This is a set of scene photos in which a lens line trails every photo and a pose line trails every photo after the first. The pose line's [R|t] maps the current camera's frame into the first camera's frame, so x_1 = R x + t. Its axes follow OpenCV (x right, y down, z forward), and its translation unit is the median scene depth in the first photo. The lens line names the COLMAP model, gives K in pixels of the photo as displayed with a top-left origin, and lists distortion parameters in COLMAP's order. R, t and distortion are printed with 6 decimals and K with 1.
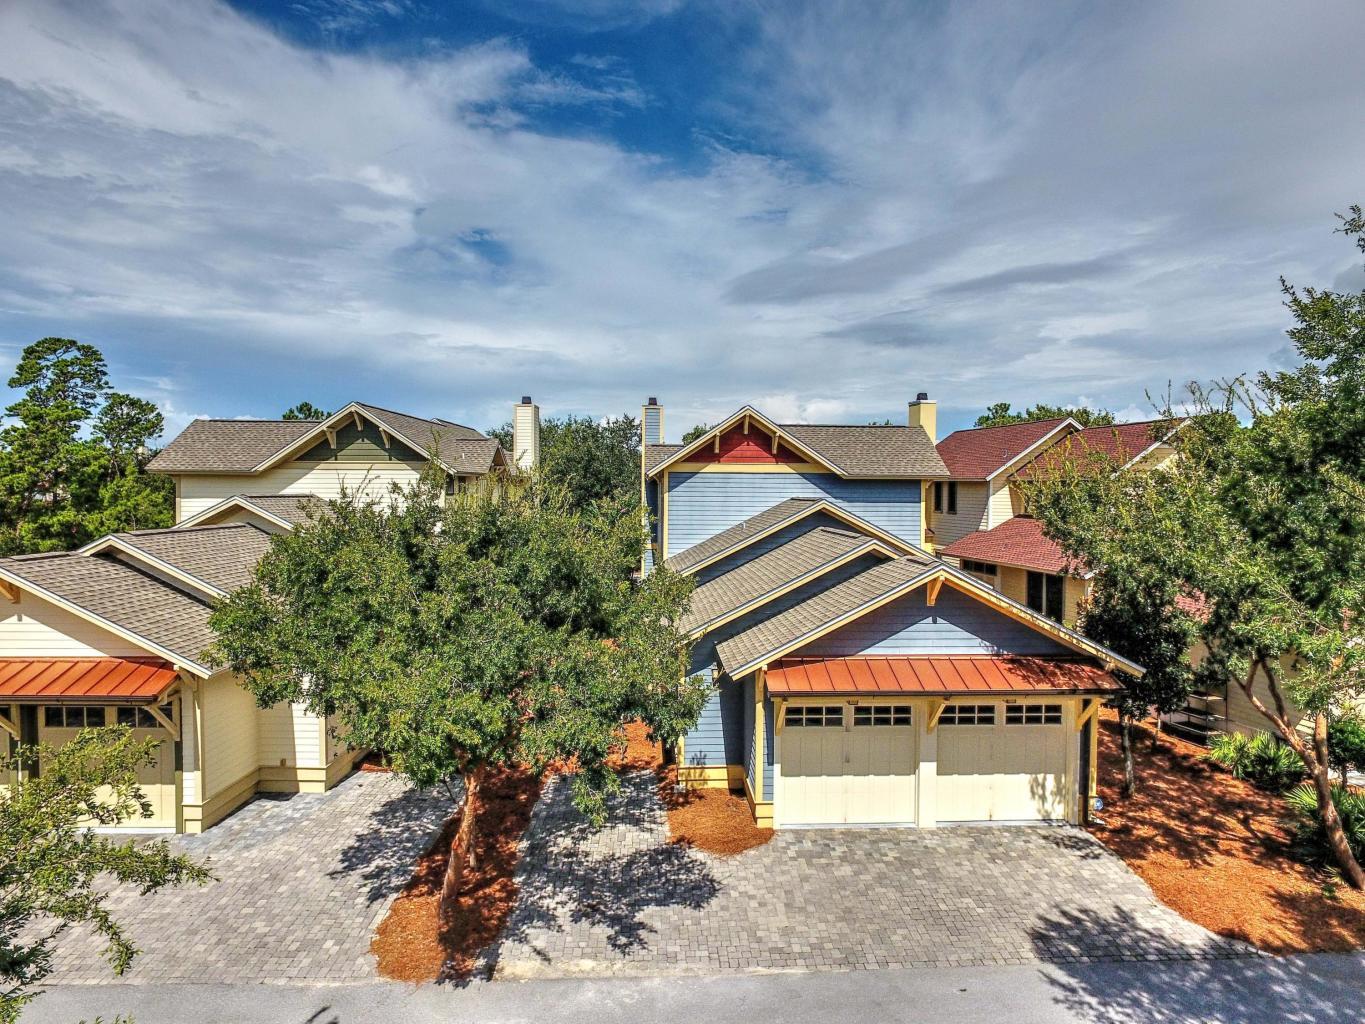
lens RADIAL K [[786.0, 0, 682.2], [0, 786.0, 508.7], [0, 0, 1]] dist [-0.003642, -0.000288]
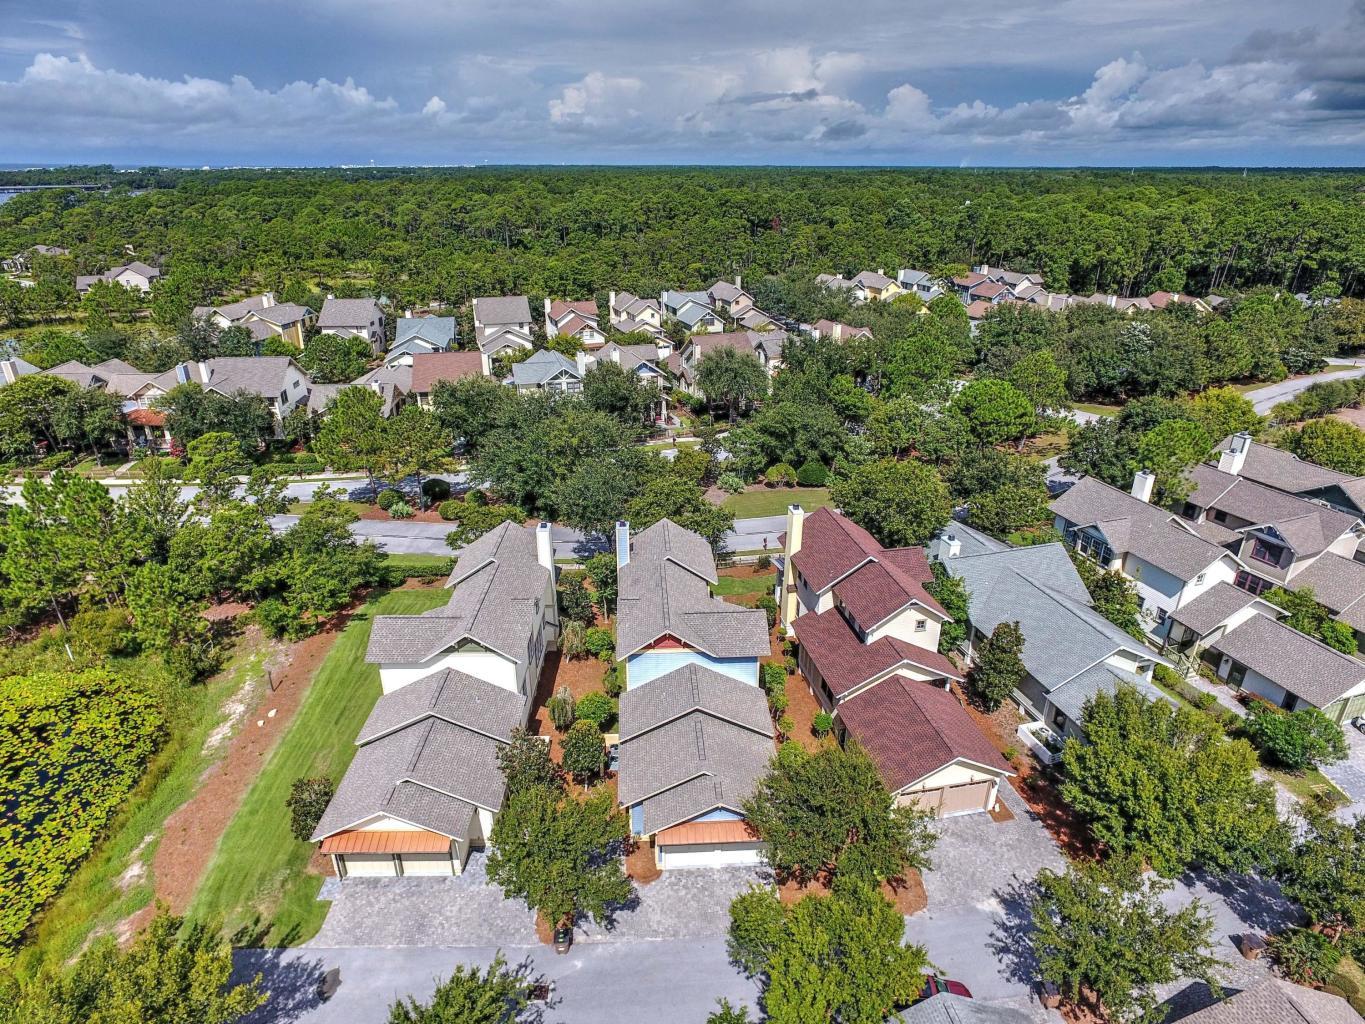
lens RADIAL K [[786.0, 0, 683.8], [0, 786.0, 515.8], [0, 0, 1]] dist [-0.003642, -0.000288]
pose [[0.999938, -0.011032, 0.001415, 0.233450], [0.009662, 0.924632, 0.380739, -2.127131], [-0.005509, -0.380702, 0.924682, -1.303223]]
